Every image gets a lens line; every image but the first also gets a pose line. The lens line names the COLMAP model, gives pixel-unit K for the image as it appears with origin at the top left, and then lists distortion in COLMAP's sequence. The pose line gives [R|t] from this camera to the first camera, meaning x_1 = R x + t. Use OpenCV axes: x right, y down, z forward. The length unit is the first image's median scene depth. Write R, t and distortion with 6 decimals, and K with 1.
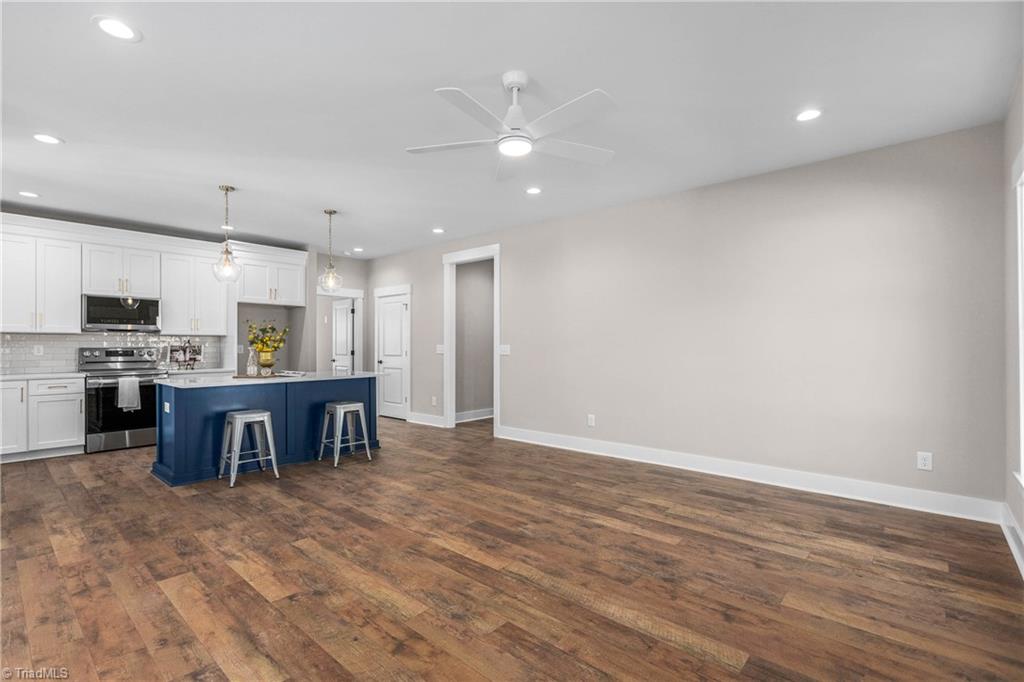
lens RADIAL K [[471.0, 0, 507.3], [0, 471.0, 345.3], [0, 0, 1]] dist [-0.004327, -0.000785]
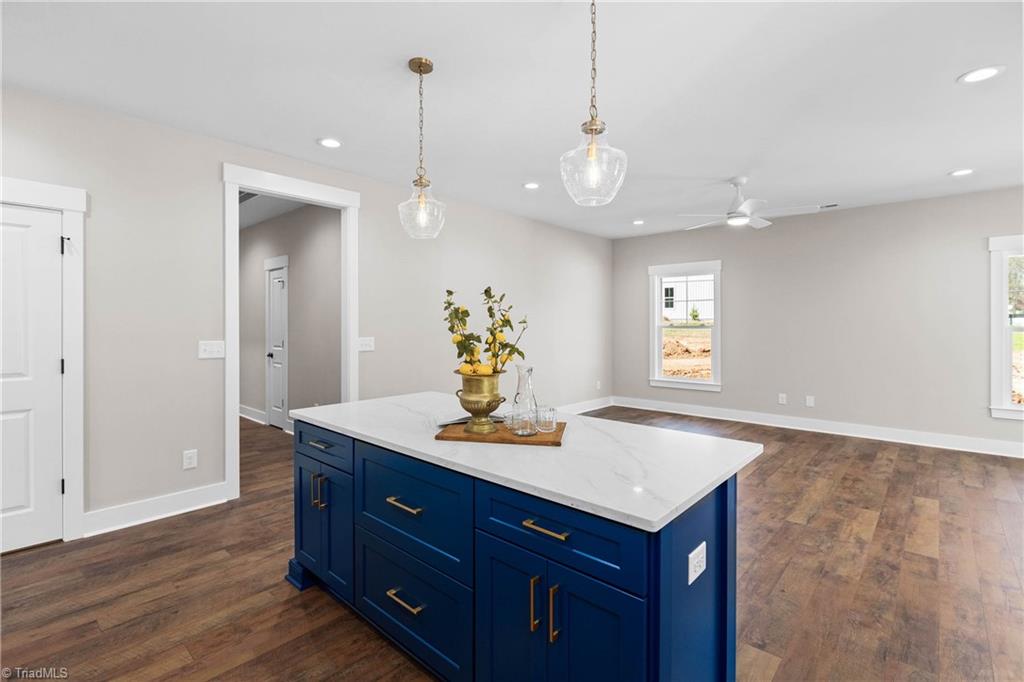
lens RADIAL K [[475.3, 0, 508.7], [0, 475.3, 323.0], [0, 0, 1]] dist [-0.003748, -0.001371]
pose [[0.008760, -0.001251, 0.999961, -1.590845], [-0.000969, 0.999999, 0.001259, -0.050720], [-0.999961, -0.000980, 0.008759, 1.702292]]
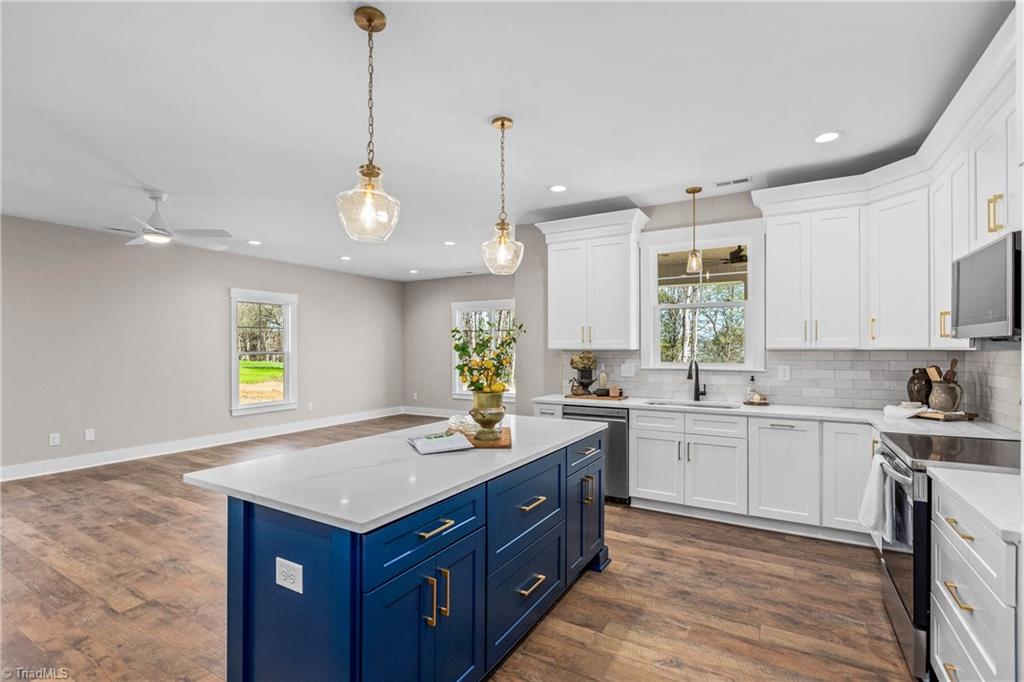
lens RADIAL K [[471.0, 0, 507.3], [0, 471.0, 345.3], [0, 0, 1]] dist [-0.004327, -0.000785]
pose [[-0.981253, -0.001297, -0.192720, -0.766809], [-0.000109, 0.999981, -0.006175, -0.053620], [0.192725, -0.006039, -0.981234, 2.581647]]
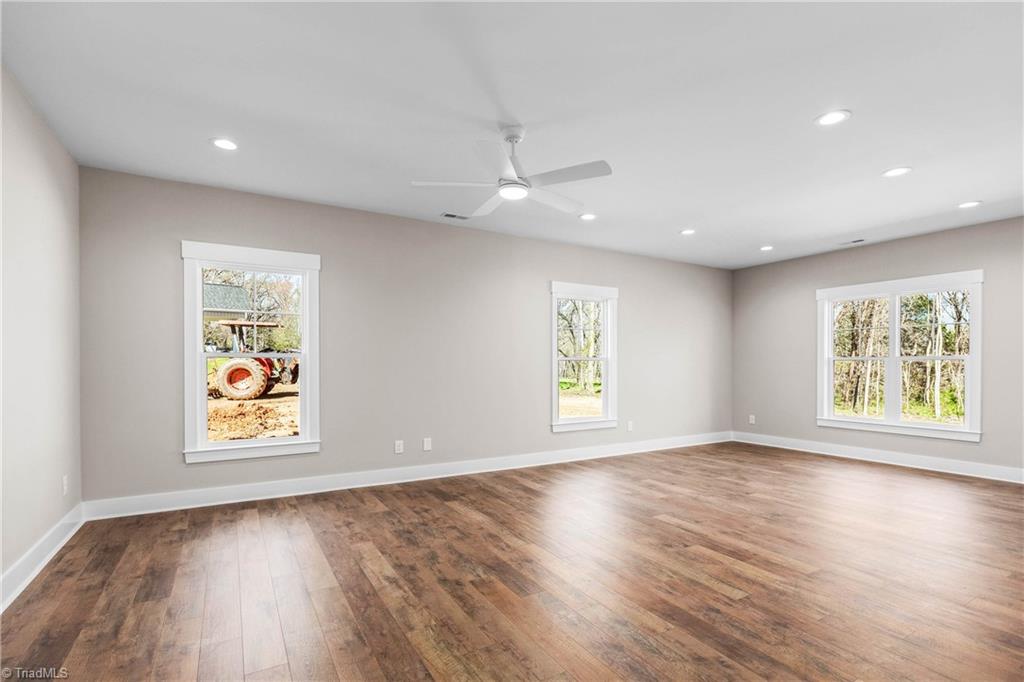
lens RADIAL K [[479.2, 0, 512.1], [0, 479.2, 364.4], [0, 0, 1]] dist [-0.002185, -0.000175]
pose [[-0.952909, -0.003088, 0.303242, -0.314876], [-0.003426, 0.999994, -0.000583, 0.000207], [-0.303239, -0.001594, -0.952913, 1.996213]]
